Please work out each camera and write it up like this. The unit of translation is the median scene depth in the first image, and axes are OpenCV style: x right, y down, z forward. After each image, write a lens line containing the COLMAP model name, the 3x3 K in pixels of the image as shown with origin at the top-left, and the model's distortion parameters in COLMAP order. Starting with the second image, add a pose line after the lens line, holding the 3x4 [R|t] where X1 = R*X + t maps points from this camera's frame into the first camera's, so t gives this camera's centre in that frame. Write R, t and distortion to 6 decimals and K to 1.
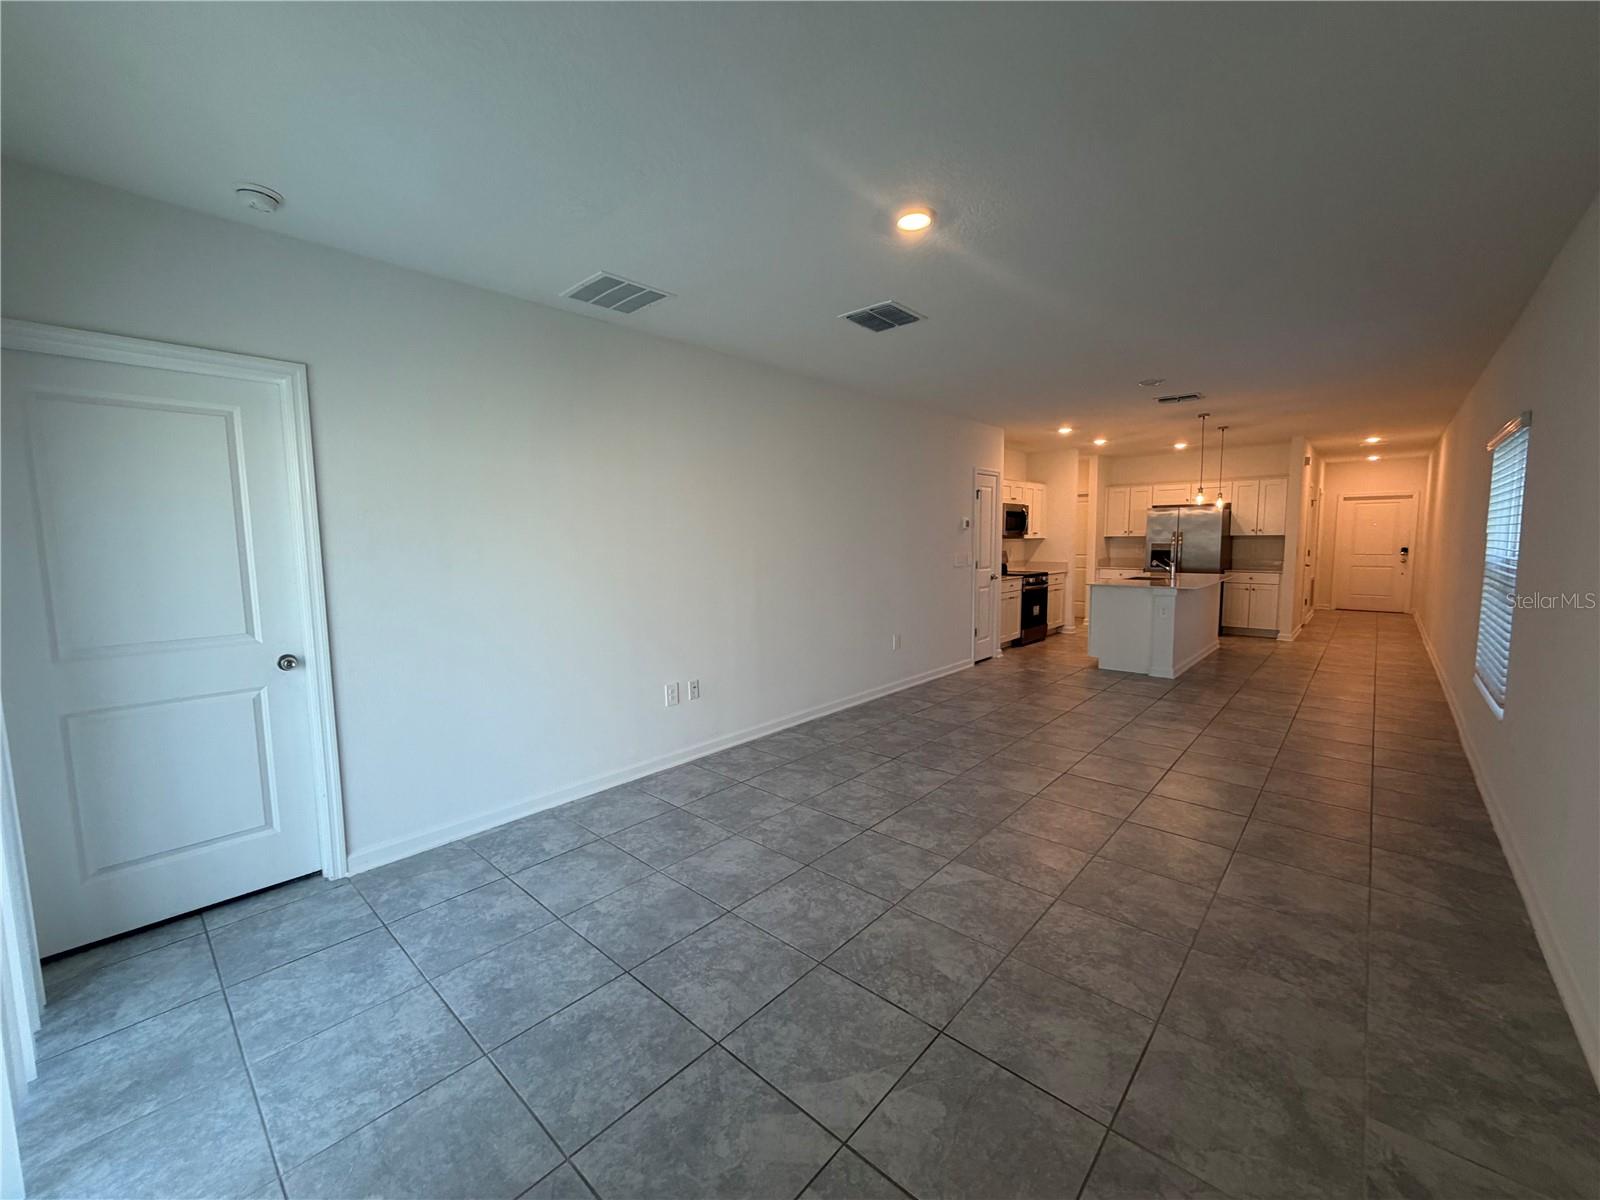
lens RADIAL K [[640.1, 0, 792.2], [0, 640.1, 598.9], [0, 0, 1]] dist [0.000356, 0.000217]
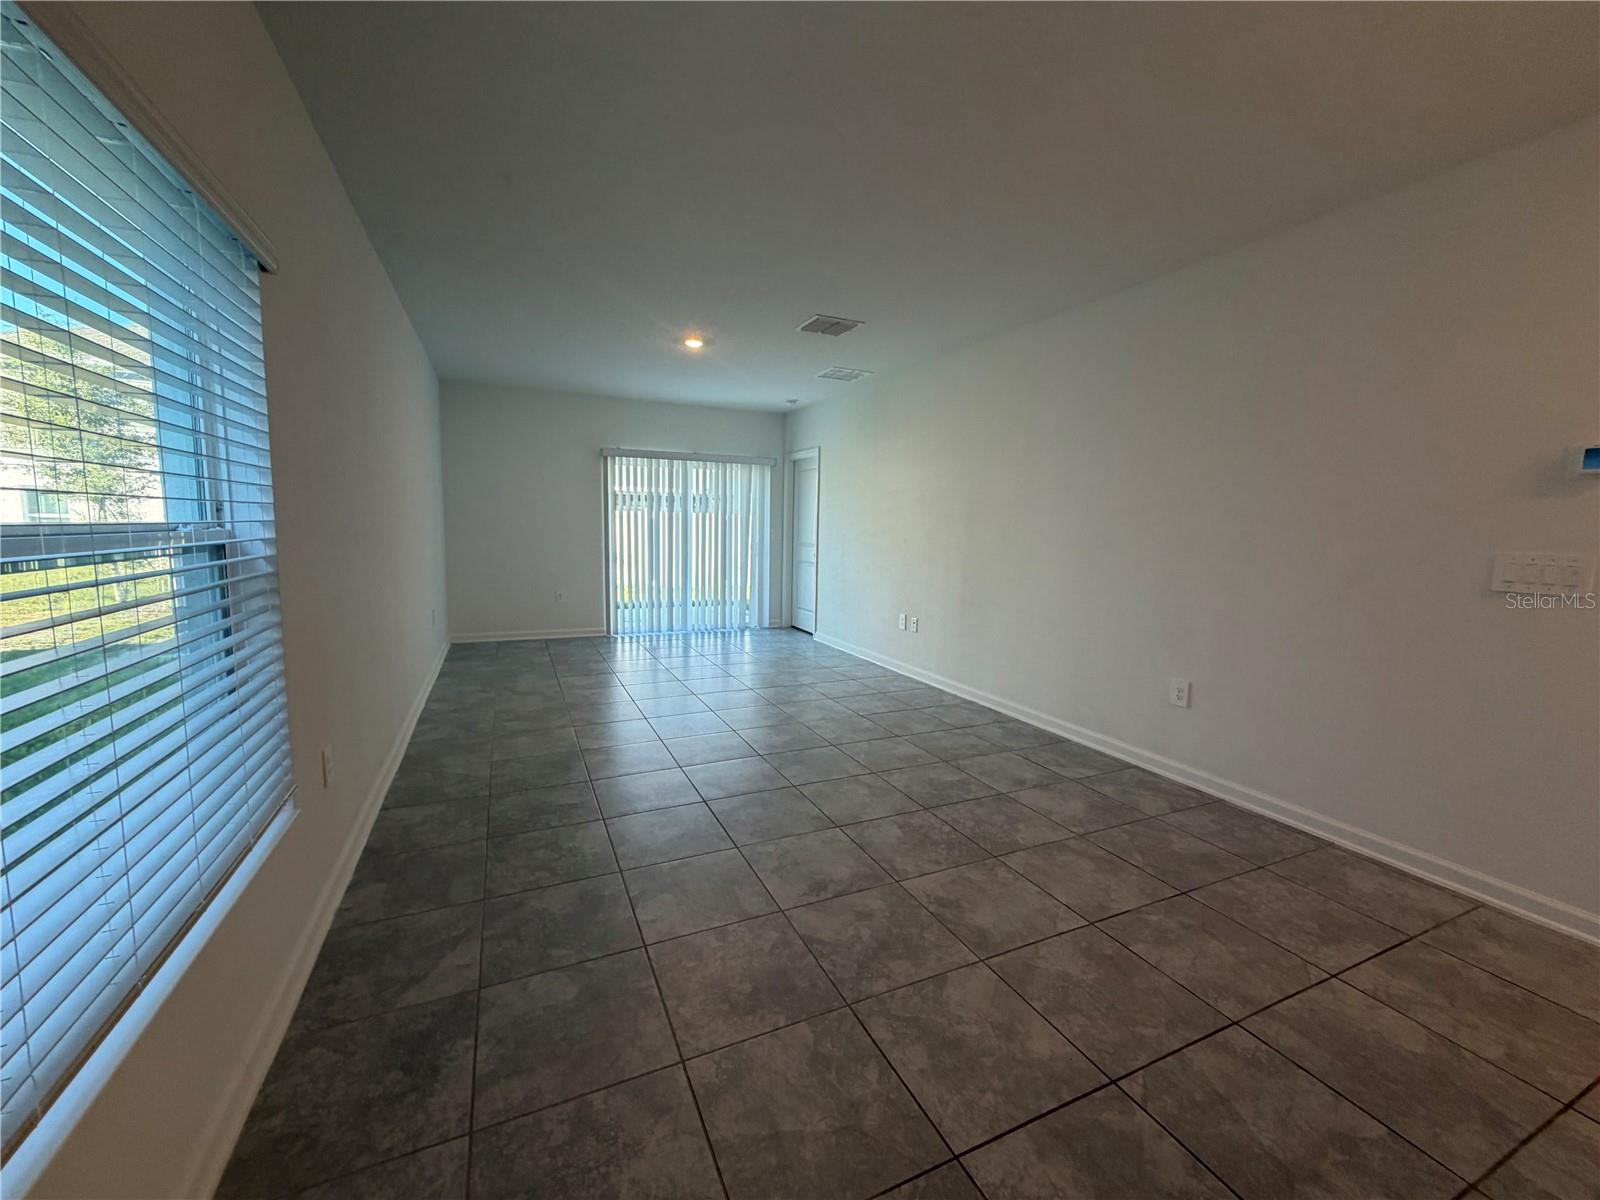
lens RADIAL K [[640.1, 0, 792.2], [0, 640.1, 598.9], [0, 0, 1]] dist [0.000356, 0.000217]
pose [[-0.401965, 0.108258, -0.909233, 1.086575], [-0.107226, 0.980589, 0.164158, -0.095428], [0.909355, 0.163479, -0.382555, 1.203554]]
